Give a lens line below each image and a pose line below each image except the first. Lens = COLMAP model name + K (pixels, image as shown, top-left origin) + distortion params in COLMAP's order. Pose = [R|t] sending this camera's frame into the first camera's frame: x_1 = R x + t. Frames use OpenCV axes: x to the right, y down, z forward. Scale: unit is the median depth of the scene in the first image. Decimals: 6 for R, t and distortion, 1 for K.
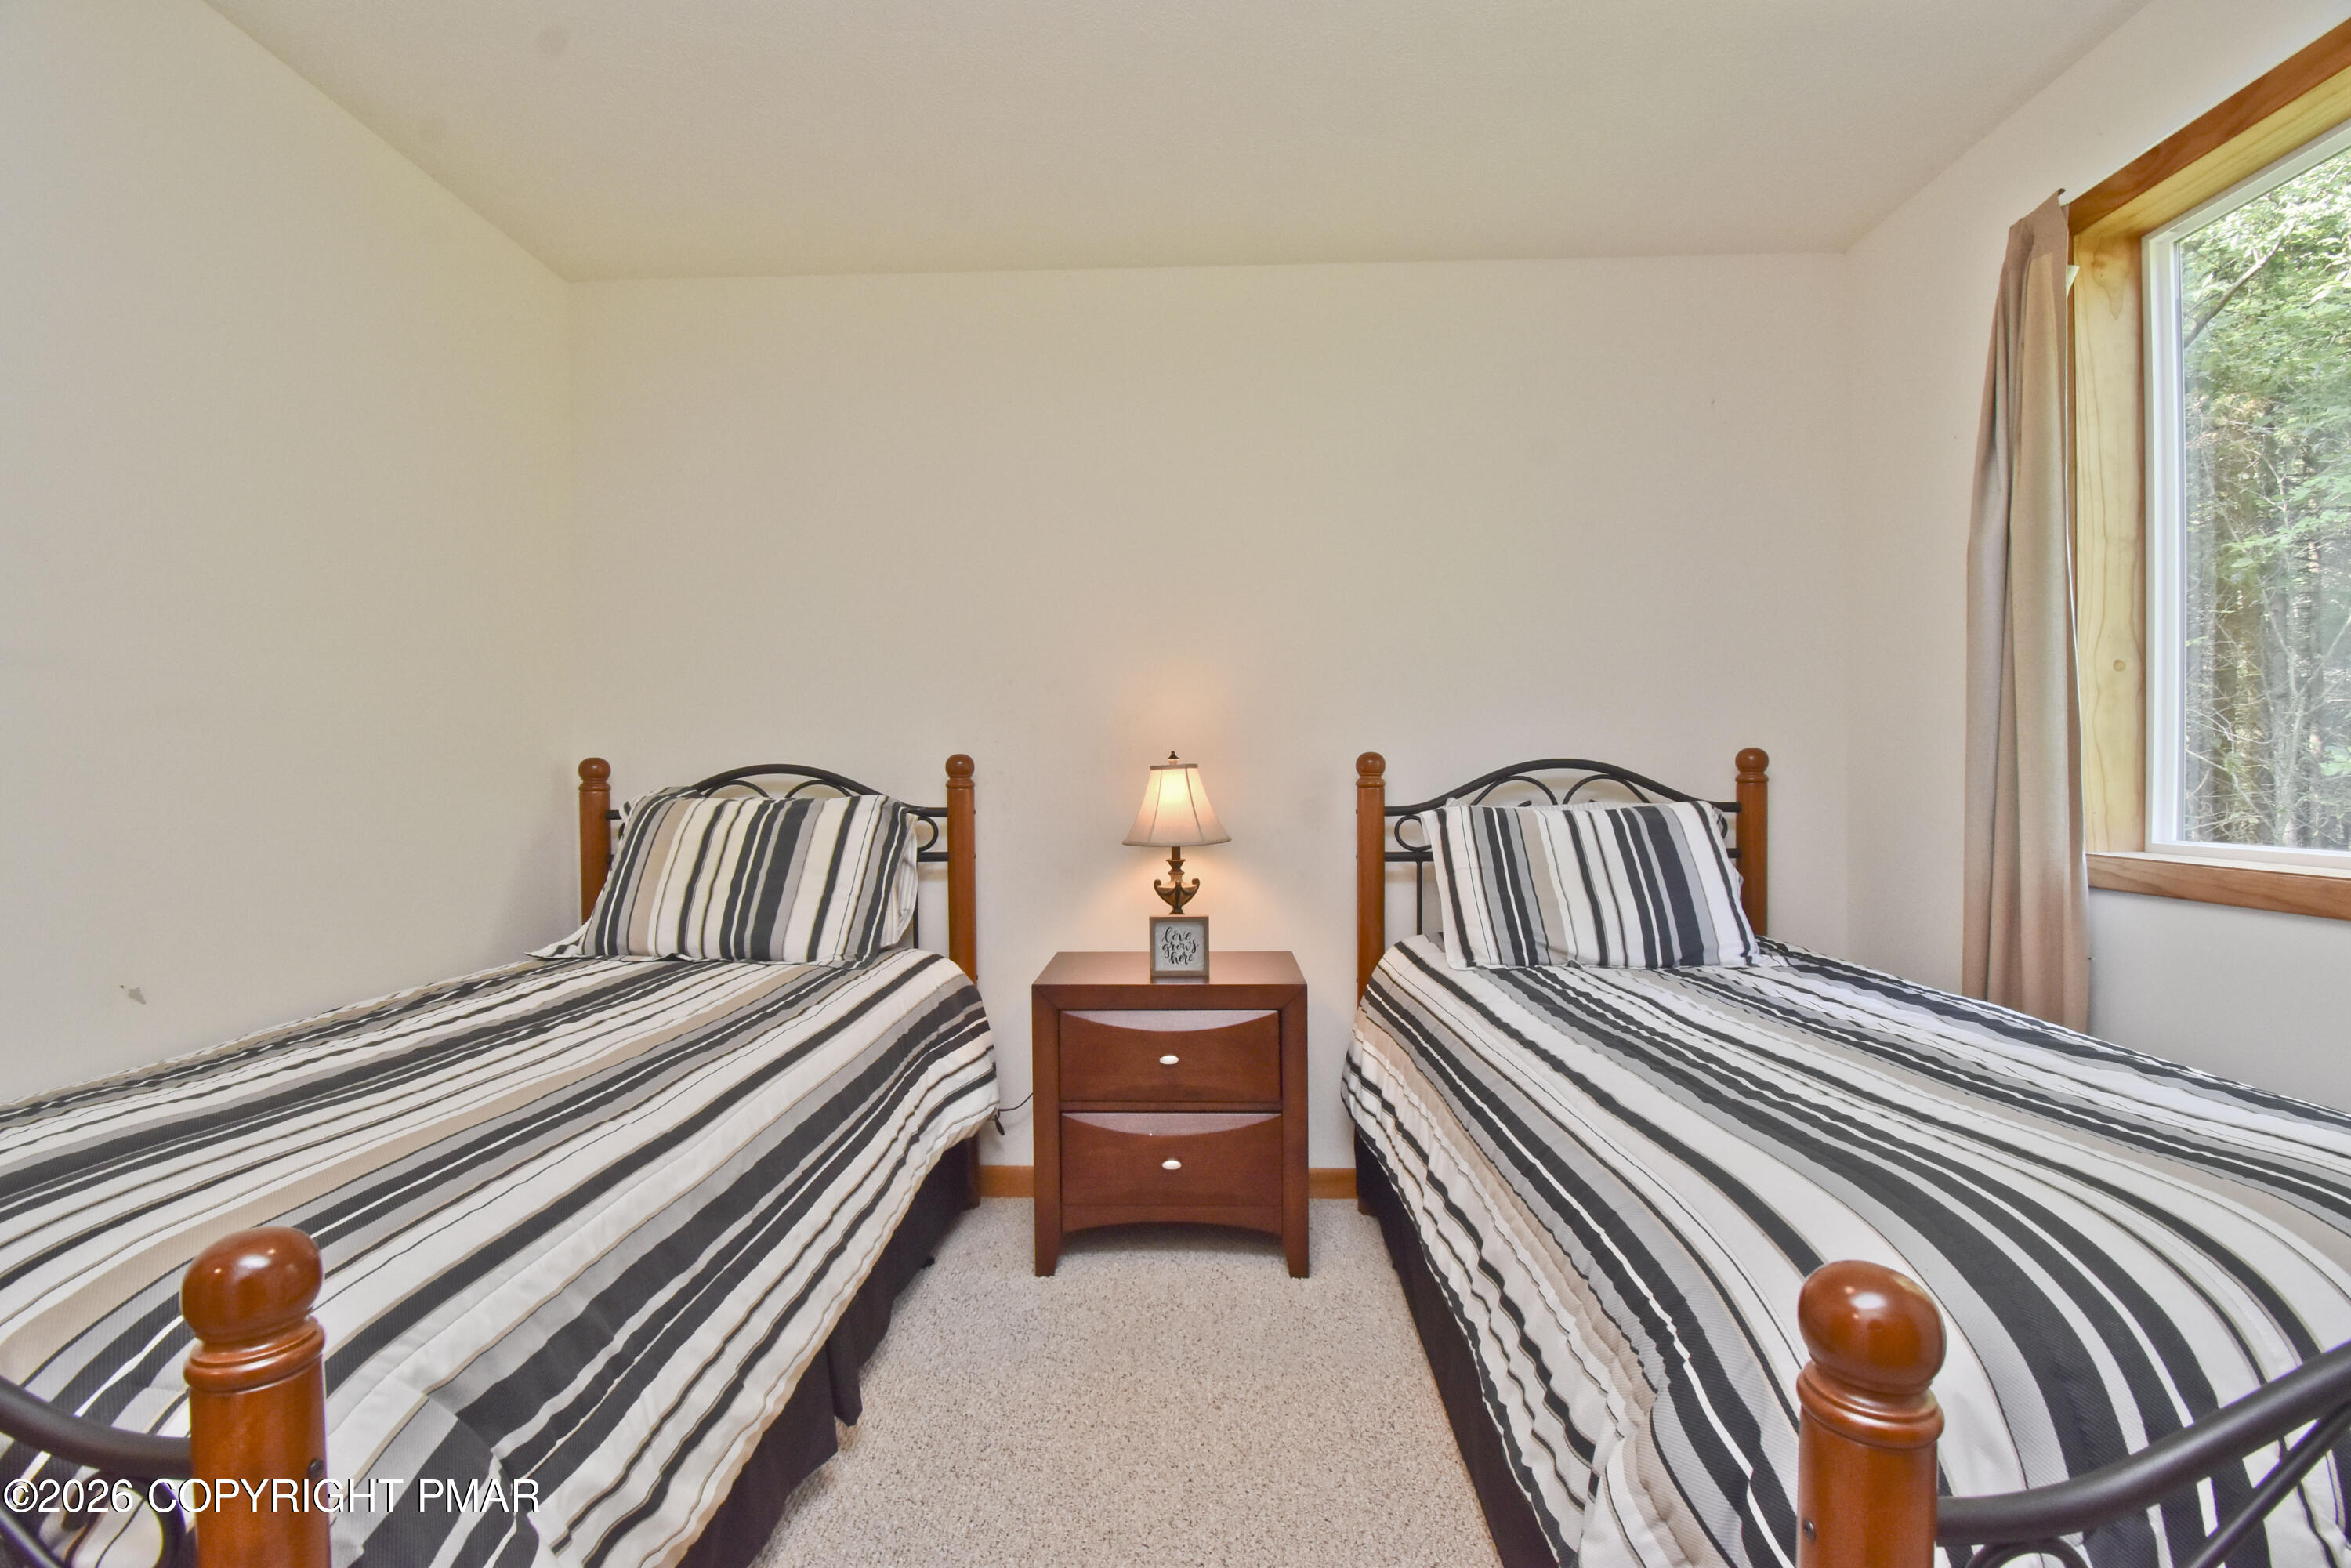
lens RADIAL K [[1071.3, 0, 1198.5], [0, 1071.3, 780.8], [0, 0, 1]] dist [0.017372, -0.025844]
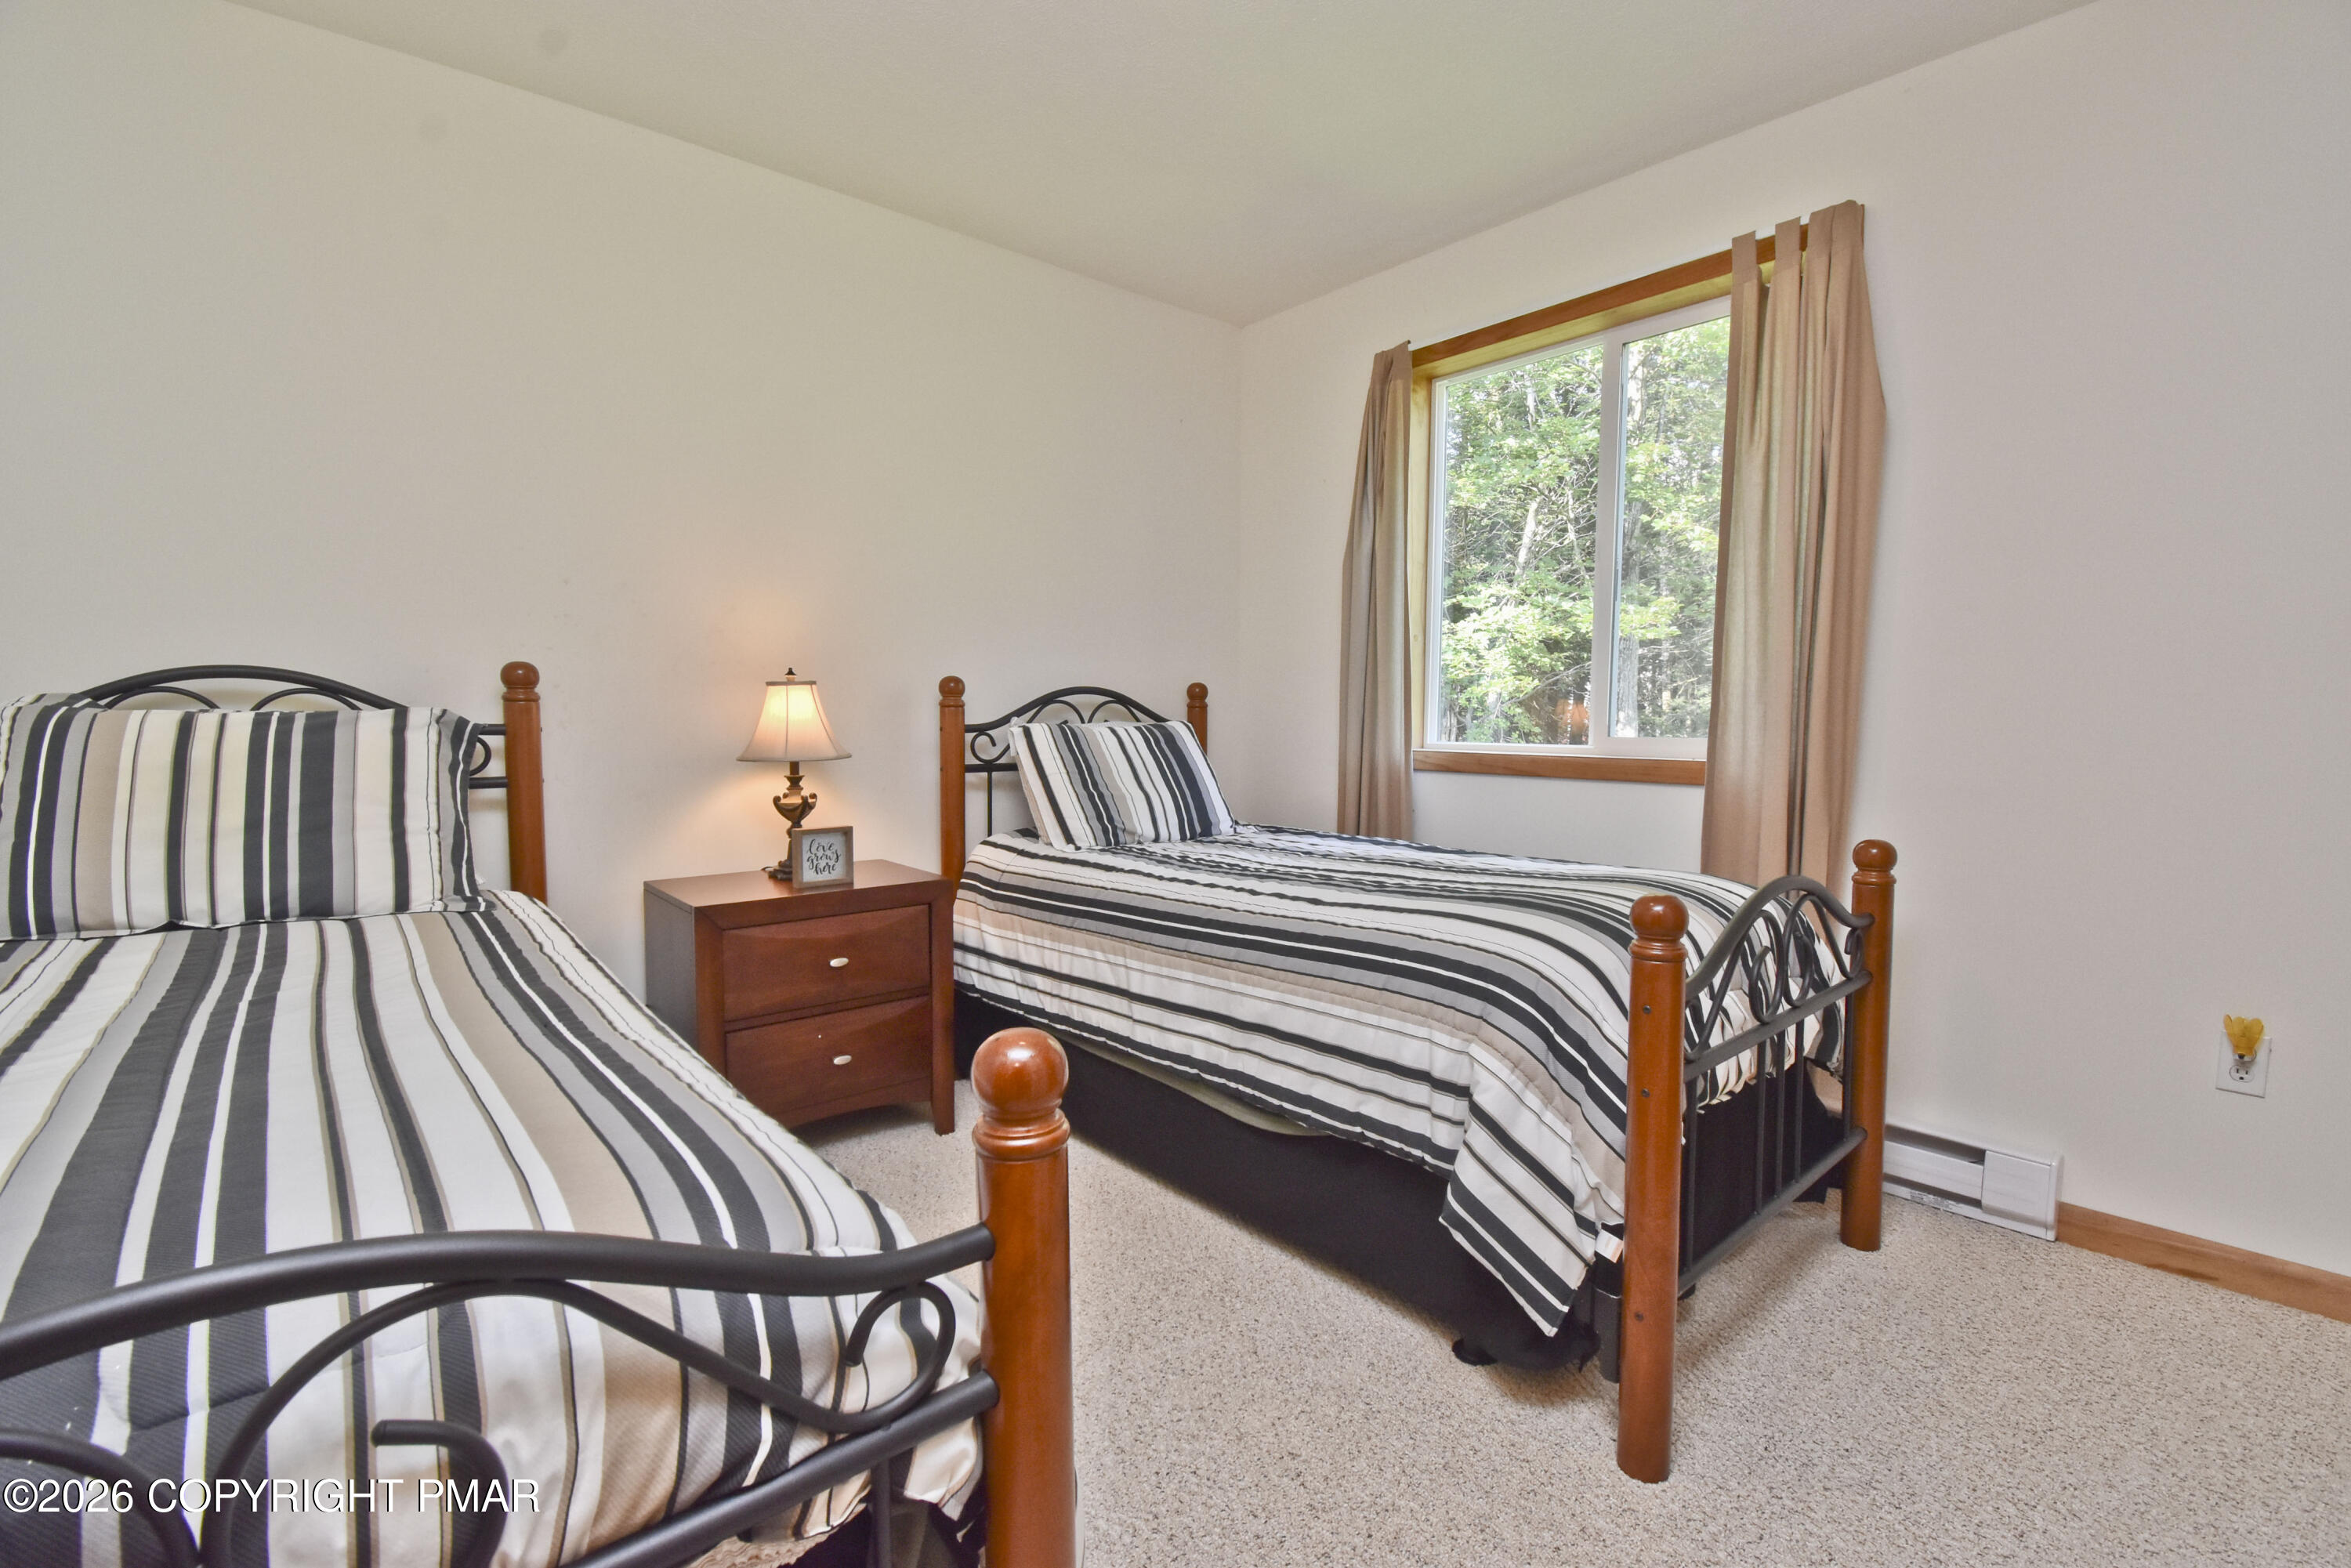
lens RADIAL K [[1071.3, 0, 1198.5], [0, 1071.3, 780.8], [0, 0, 1]] dist [0.017372, -0.025844]
pose [[0.726591, -0.032816, 0.686286, -0.438845], [-0.005143, 0.998571, 0.053193, 0.022645], [-0.687051, -0.042179, 0.725384, 0.002342]]
